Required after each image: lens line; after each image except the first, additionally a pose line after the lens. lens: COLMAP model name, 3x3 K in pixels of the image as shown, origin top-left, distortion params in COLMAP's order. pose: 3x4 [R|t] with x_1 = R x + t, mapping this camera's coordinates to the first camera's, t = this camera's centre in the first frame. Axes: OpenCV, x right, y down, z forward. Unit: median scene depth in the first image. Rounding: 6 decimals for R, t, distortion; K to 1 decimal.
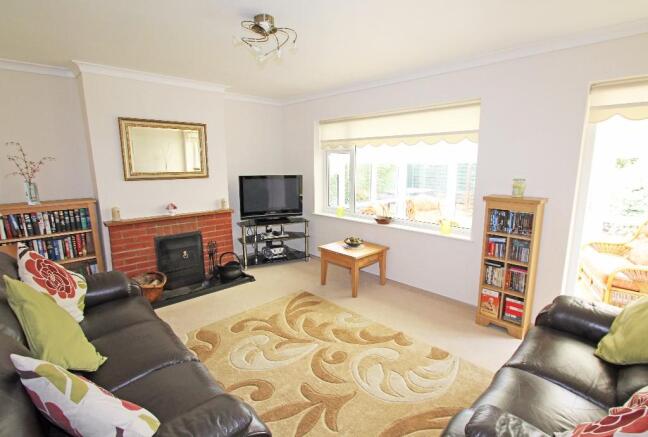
lens RADIAL K [[324.8, 0, 324.6], [0, 324.8, 217.0], [0, 0, 1]] dist [-0.004376, -0.000354]
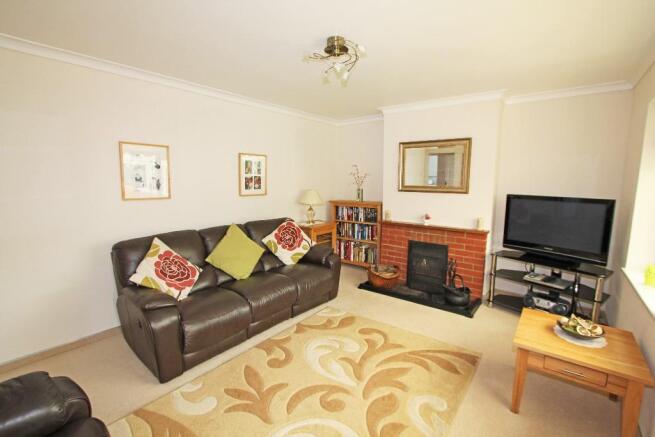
lens RADIAL K [[292.7, 0, 327.9], [0, 292.7, 218.7], [0, 0, 1]] dist [-0.006182, -0.000107]
pose [[0.156444, 0.136854, -0.978160, 0.494685], [-0.174744, 0.978566, 0.108963, -0.083433], [0.972106, 0.153881, 0.177006, 0.538121]]
